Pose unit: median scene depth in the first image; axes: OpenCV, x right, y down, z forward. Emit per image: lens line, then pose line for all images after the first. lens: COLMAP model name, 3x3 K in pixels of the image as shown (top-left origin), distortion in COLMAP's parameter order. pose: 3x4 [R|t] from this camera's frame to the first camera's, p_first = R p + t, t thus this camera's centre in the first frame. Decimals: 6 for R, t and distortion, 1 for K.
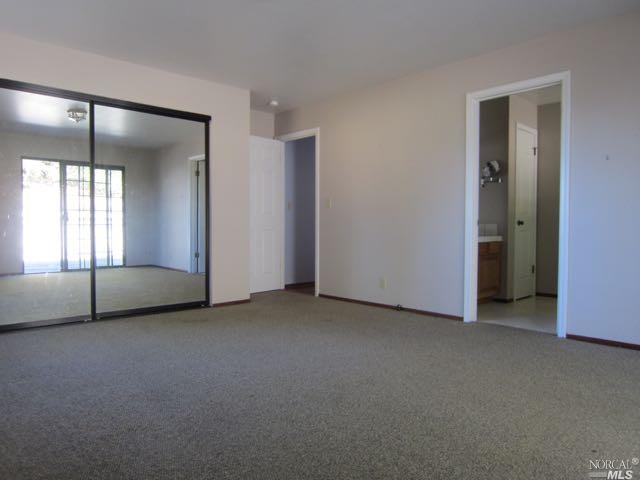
lens RADIAL K [[452.6, 0, 321.2], [0, 452.6, 237.1], [0, 0, 1]] dist [-0.036031, 0.005851]
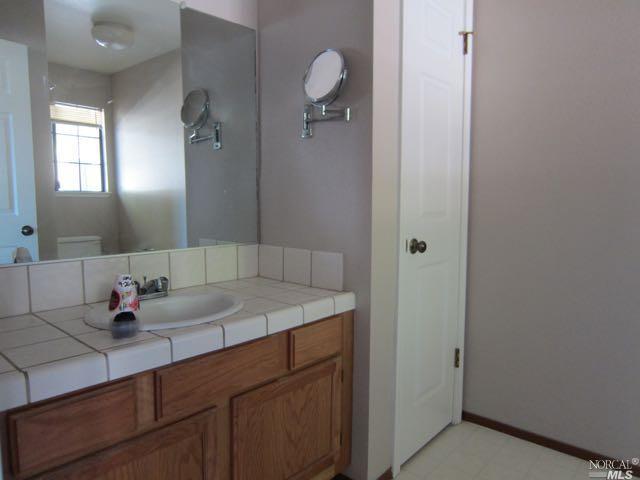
lens RADIAL K [[452.6, 0, 321.2], [0, 452.6, 237.1], [0, 0, 1]] dist [-0.036031, 0.005851]
pose [[0.995146, -0.011340, 0.097752, 0.341068], [0.005087, 0.997939, 0.063975, -0.060099], [-0.098276, -0.063168, 0.993152, 0.677017]]
